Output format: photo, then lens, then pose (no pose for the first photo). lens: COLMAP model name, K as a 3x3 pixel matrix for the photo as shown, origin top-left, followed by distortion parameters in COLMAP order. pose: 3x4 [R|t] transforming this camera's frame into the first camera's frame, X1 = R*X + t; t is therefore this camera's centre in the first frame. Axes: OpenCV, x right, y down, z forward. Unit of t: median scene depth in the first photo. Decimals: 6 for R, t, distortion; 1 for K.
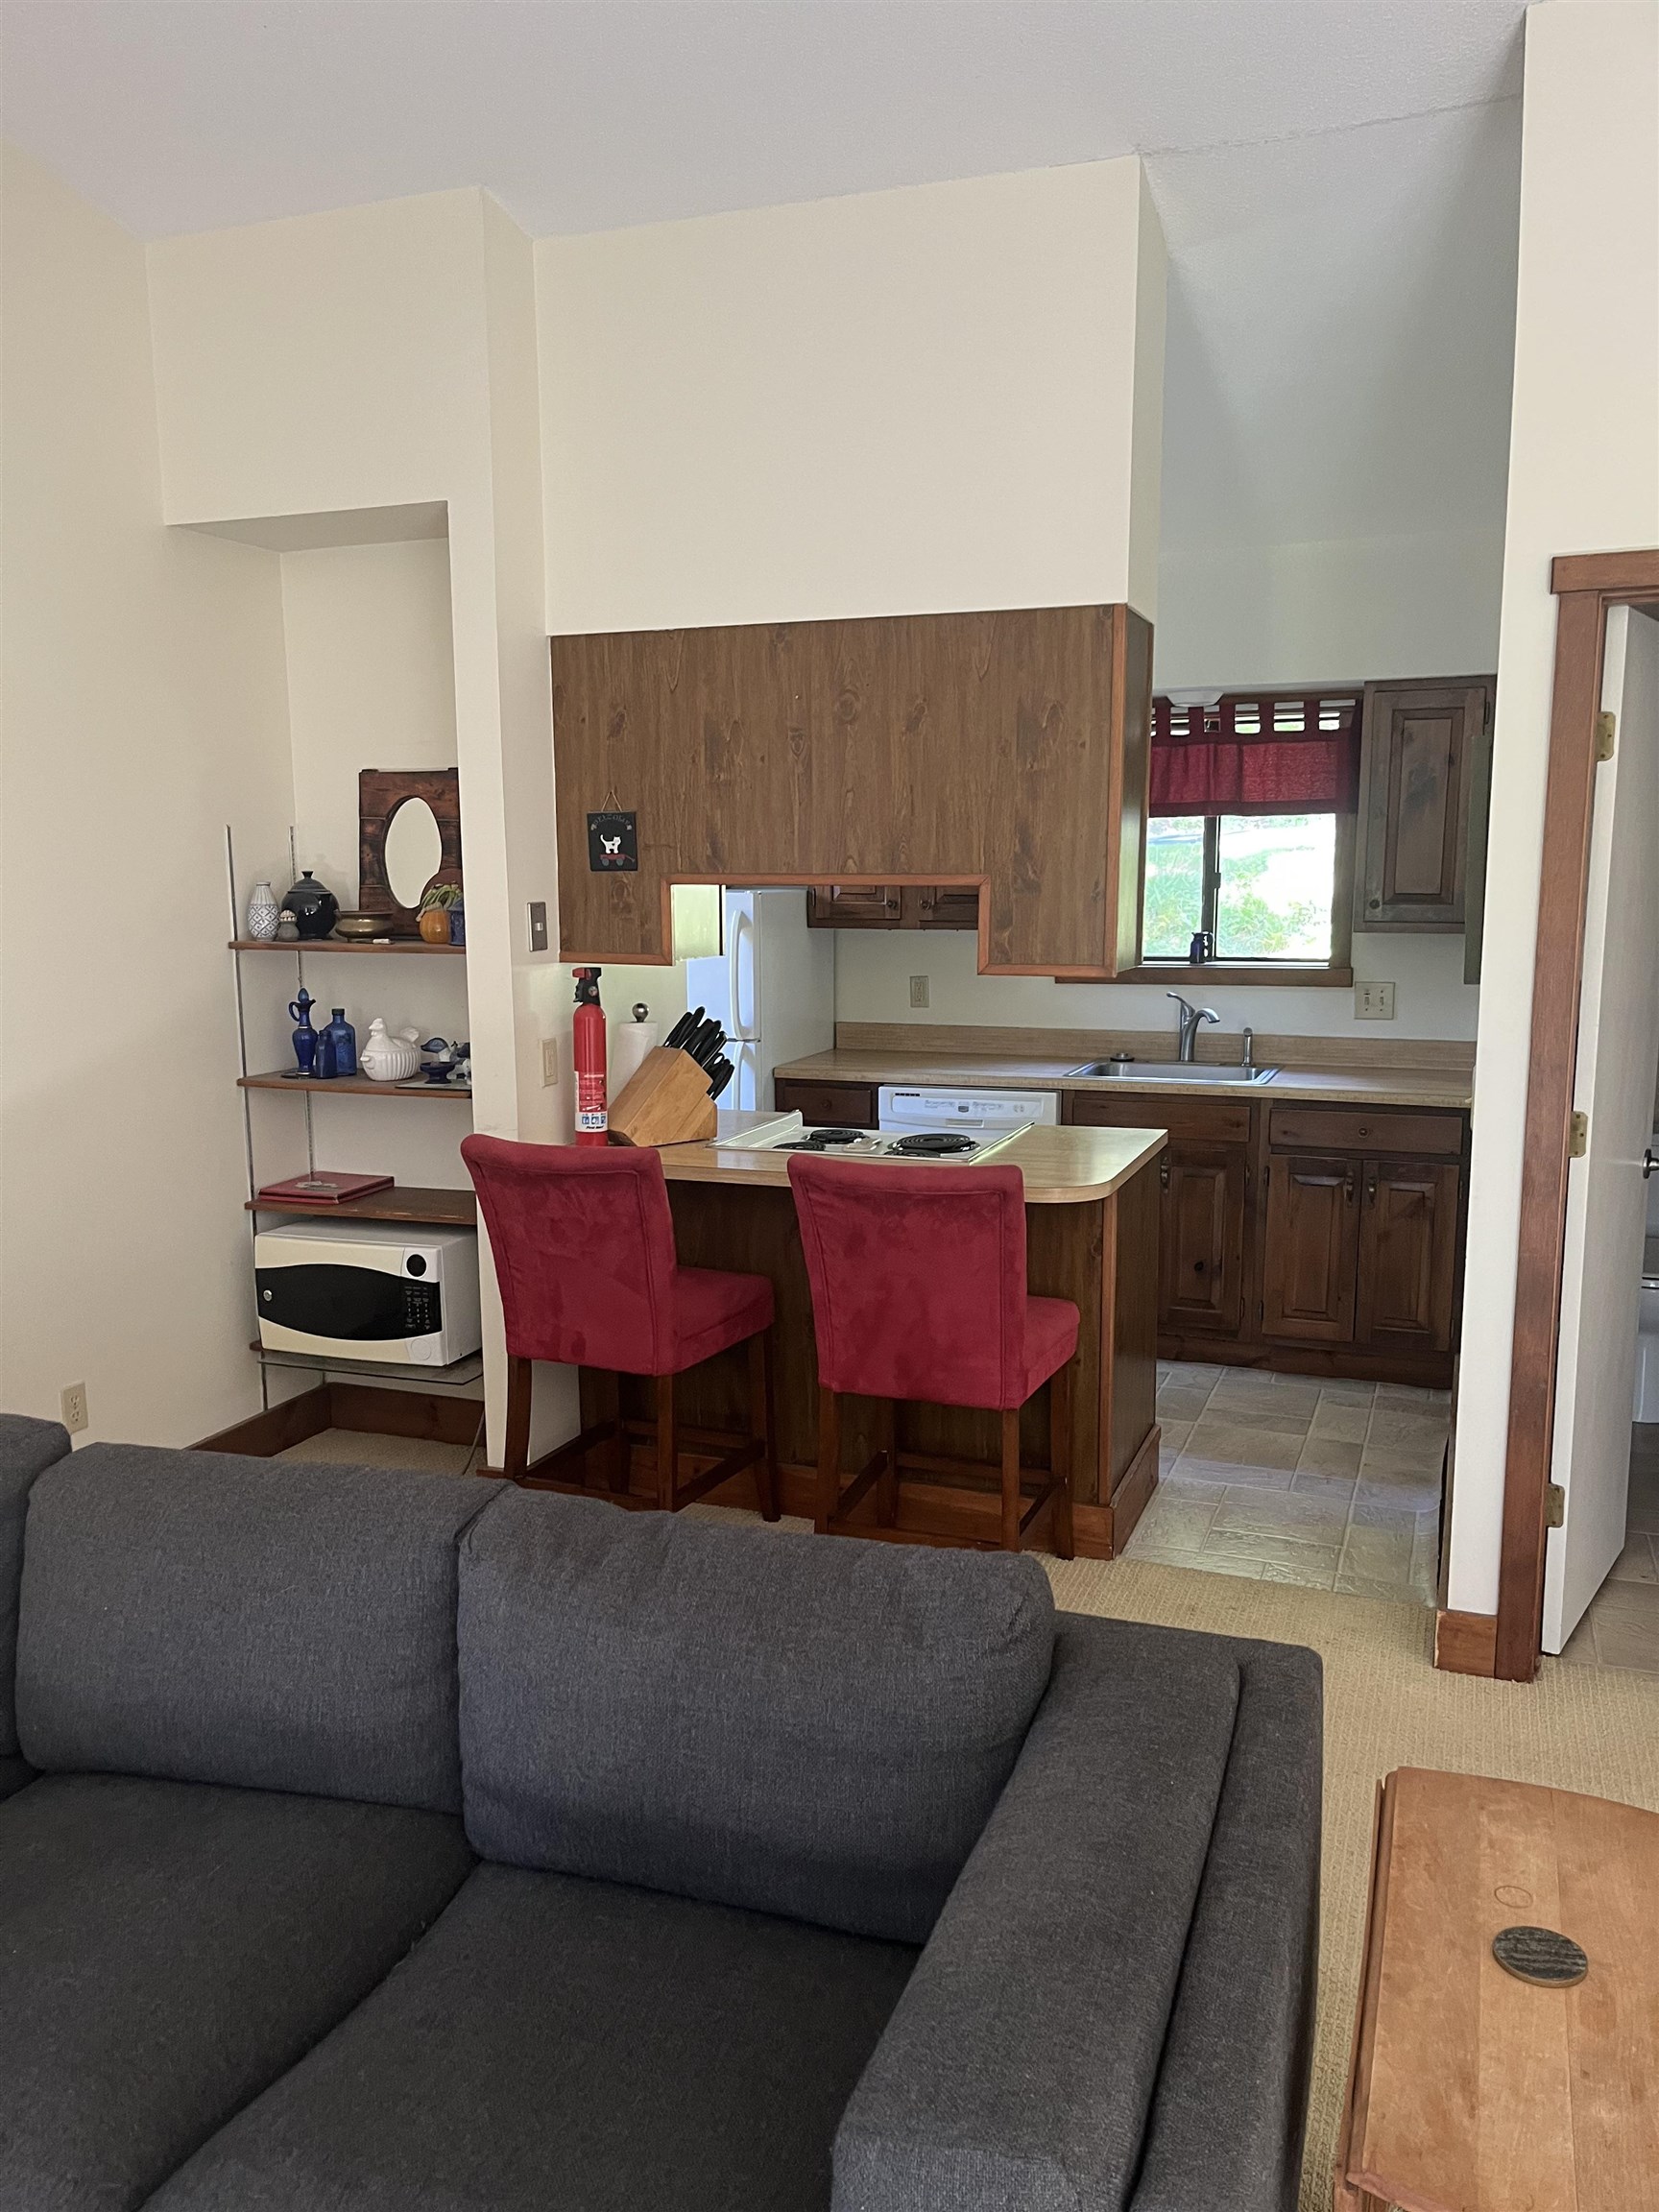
lens RADIAL K [[1674.0, 0, 820.2], [0, 1674.0, 1110.3], [0, 0, 1]] dist [0.036610, -0.052554]
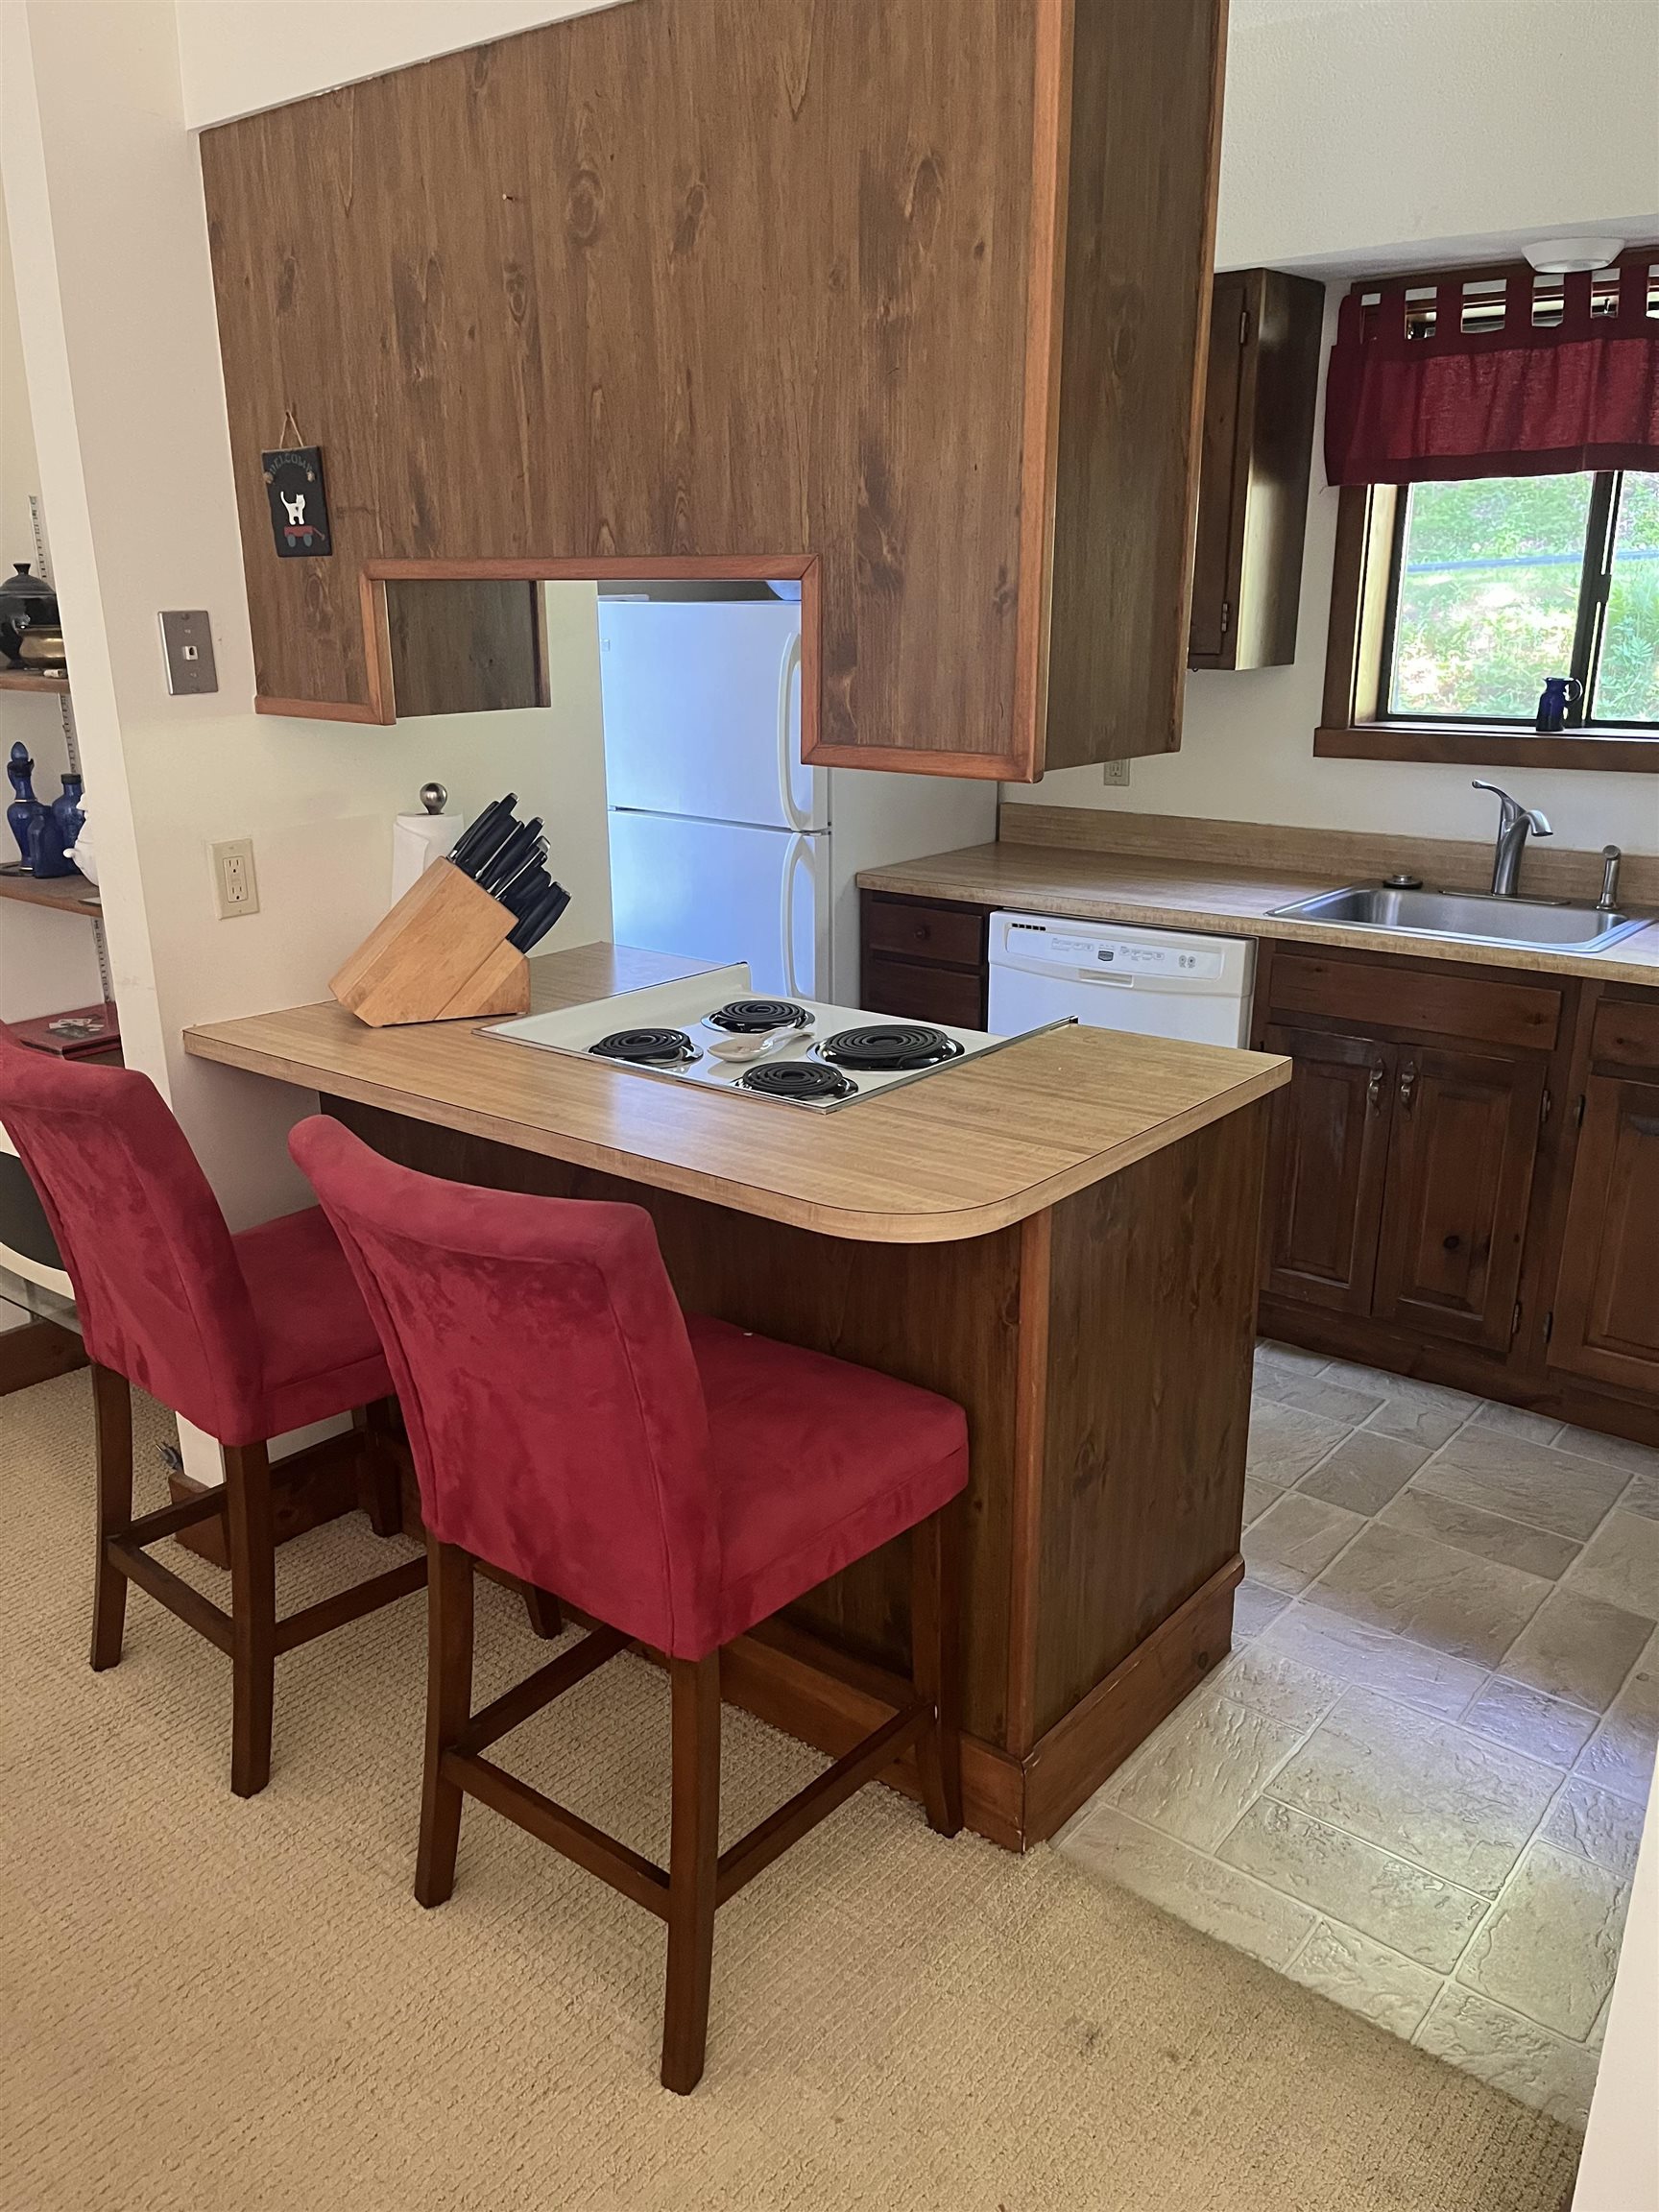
lens RADIAL K [[1674.0, 0, 845.0], [0, 1674.0, 1114.1], [0, 0, 1]] dist [0.036610, -0.052554]
pose [[0.954096, 0.091429, -0.285203, 0.243459], [-0.045659, 0.985537, 0.163193, -0.055935], [0.295999, -0.142680, 0.944472, 0.477659]]
